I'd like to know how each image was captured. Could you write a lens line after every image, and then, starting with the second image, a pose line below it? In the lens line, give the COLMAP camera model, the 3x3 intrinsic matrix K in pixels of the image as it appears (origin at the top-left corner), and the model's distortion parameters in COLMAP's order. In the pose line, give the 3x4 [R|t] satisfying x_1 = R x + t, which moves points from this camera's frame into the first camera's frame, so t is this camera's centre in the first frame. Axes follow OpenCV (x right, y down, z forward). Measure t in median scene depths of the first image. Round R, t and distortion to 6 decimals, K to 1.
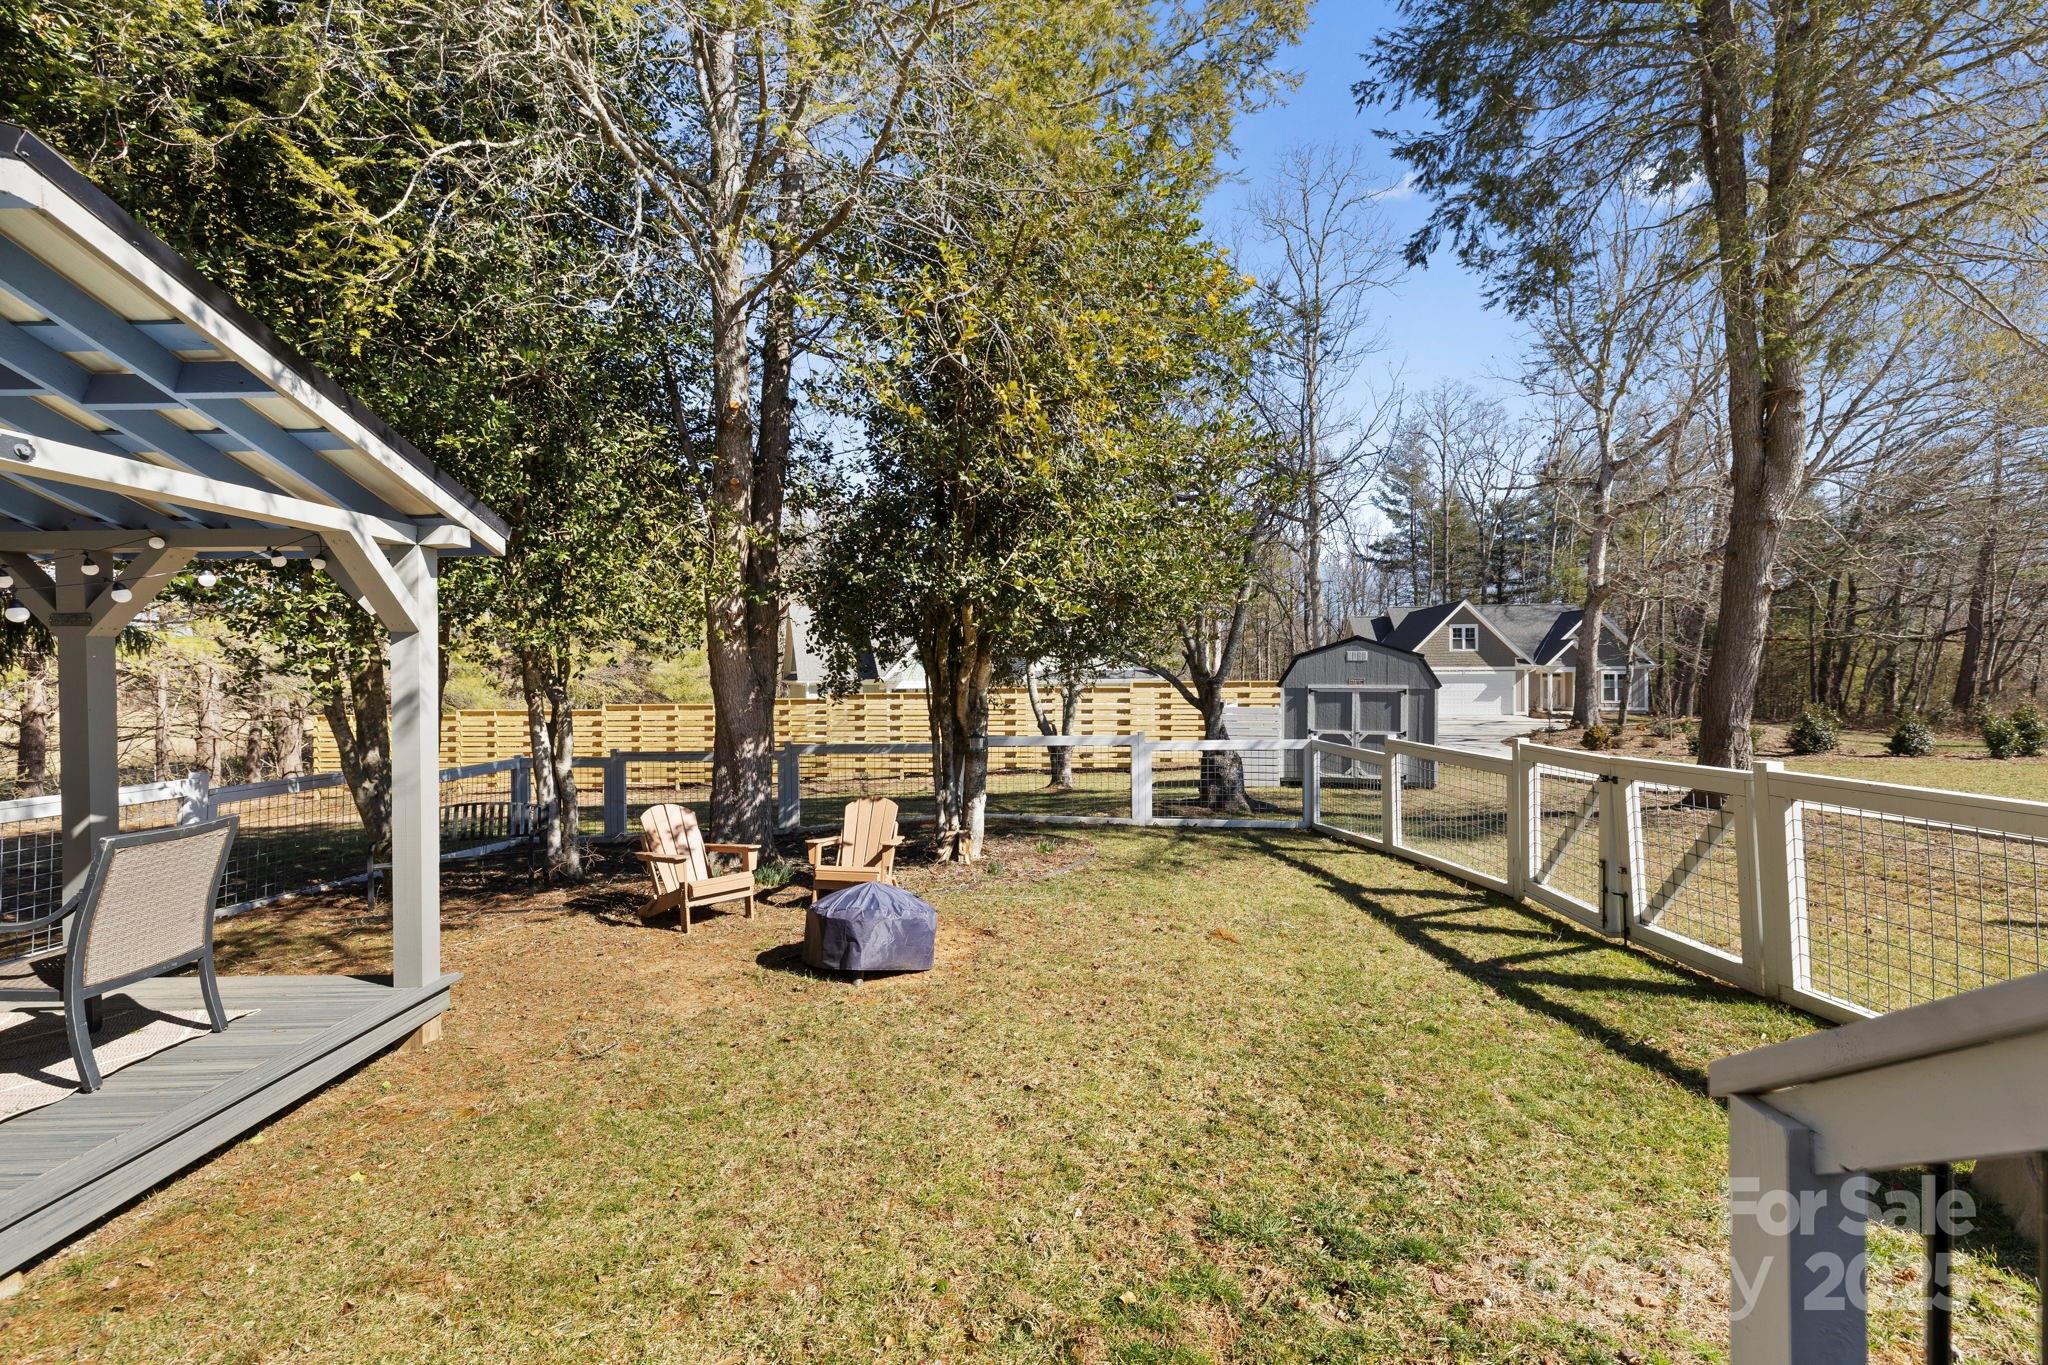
lens RADIAL K [[866.2, 0, 1015.5], [0, 866.2, 680.9], [0, 0, 1]] dist [0.000577, -0.000018]
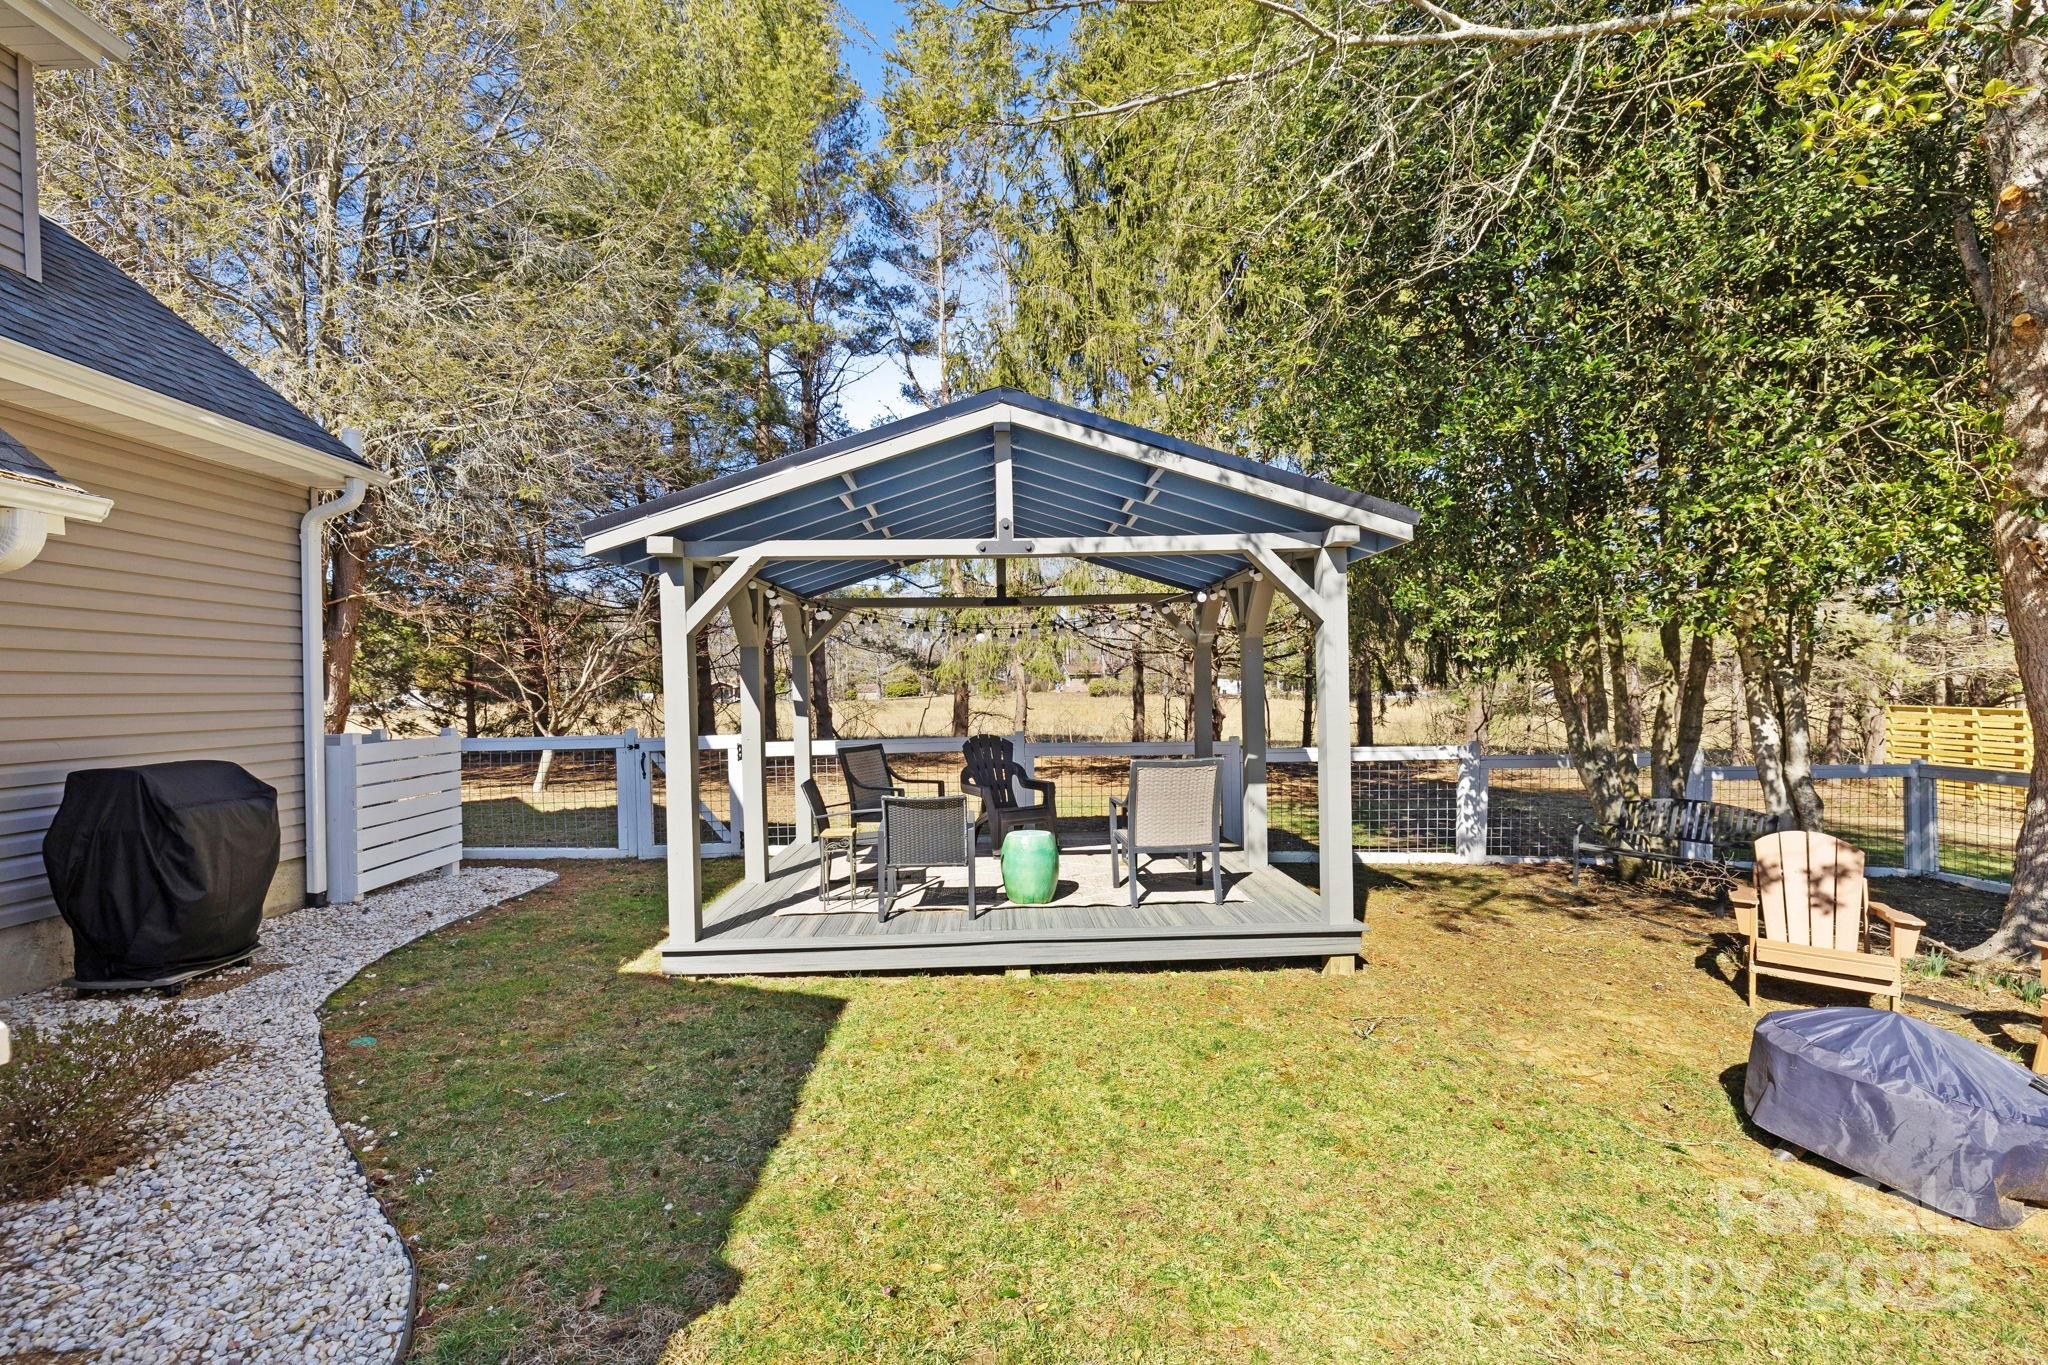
lens RADIAL K [[866.2, 0, 1031.5], [0, 866.2, 686.7], [0, 0, 1]] dist [0.000577, -0.000018]
pose [[0.023400, 0.006519, -0.999705, 0.534749], [0.011549, 0.999910, 0.006791, 0.022038], [0.999659, -0.011704, 0.023323, 0.642773]]
